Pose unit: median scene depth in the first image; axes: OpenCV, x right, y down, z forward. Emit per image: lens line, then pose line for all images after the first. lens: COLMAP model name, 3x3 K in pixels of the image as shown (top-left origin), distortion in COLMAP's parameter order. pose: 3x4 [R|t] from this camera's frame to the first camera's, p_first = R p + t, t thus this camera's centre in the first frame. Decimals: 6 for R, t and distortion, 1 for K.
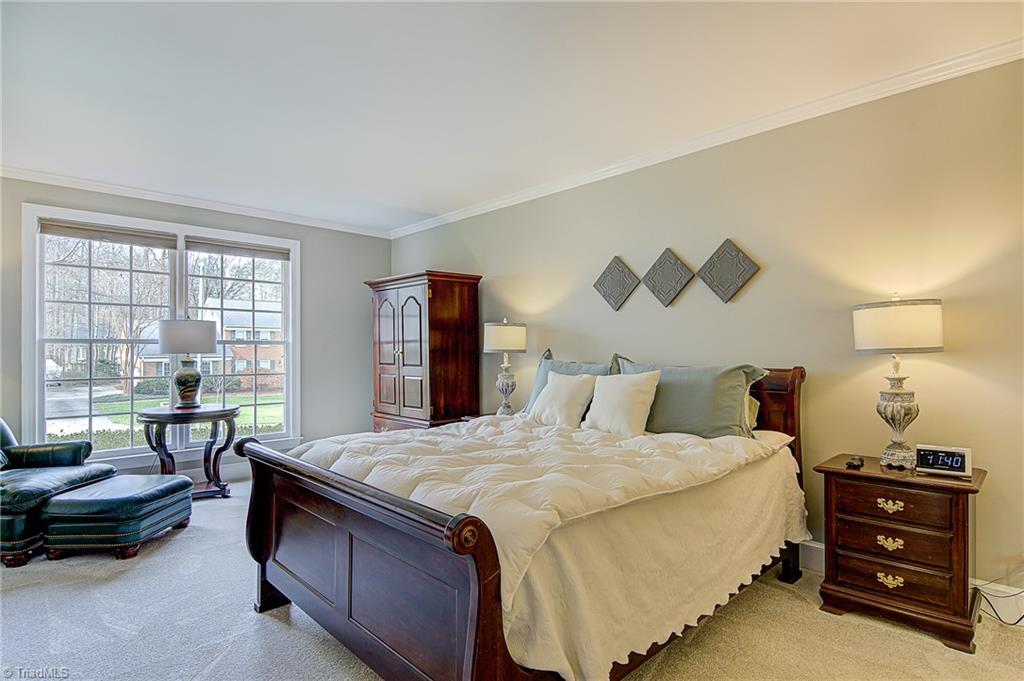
lens RADIAL K [[541.8, 0, 516.0], [0, 541.8, 345.5], [0, 0, 1]] dist [0.007880, -0.008761]
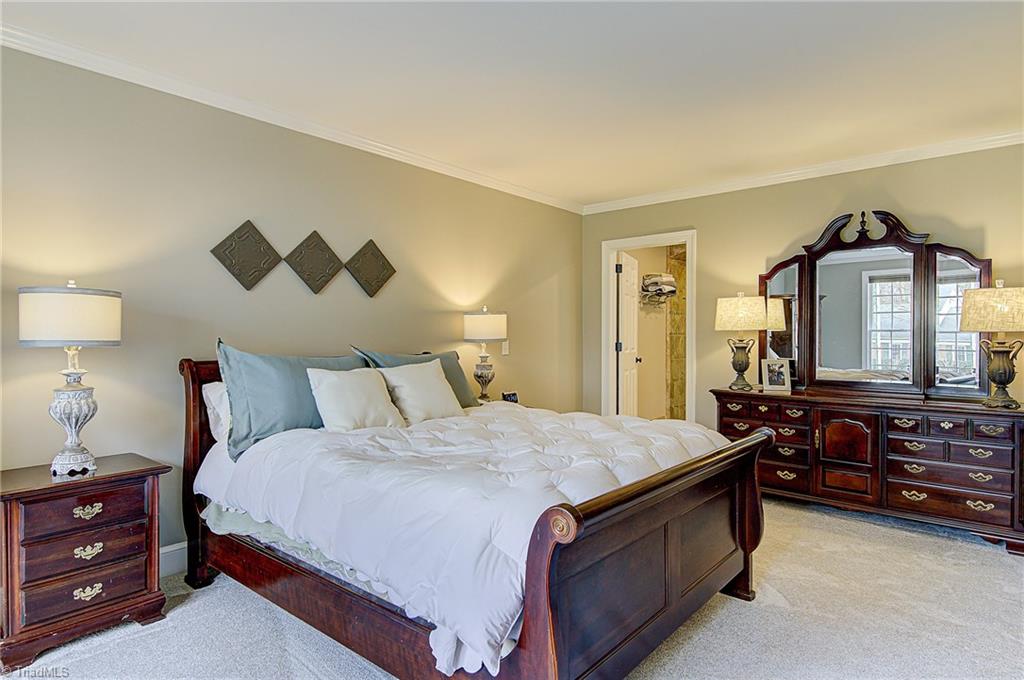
lens RADIAL K [[583.2, 0, 515.4], [0, 583.2, 340.8], [0, 0, 1]] dist [0.007014, 0.000902]
pose [[-0.108183, 0.000672, 0.994131, -0.721453], [-0.002713, 0.999996, -0.000971, 0.008594], [-0.994127, -0.002802, -0.108181, 0.736348]]
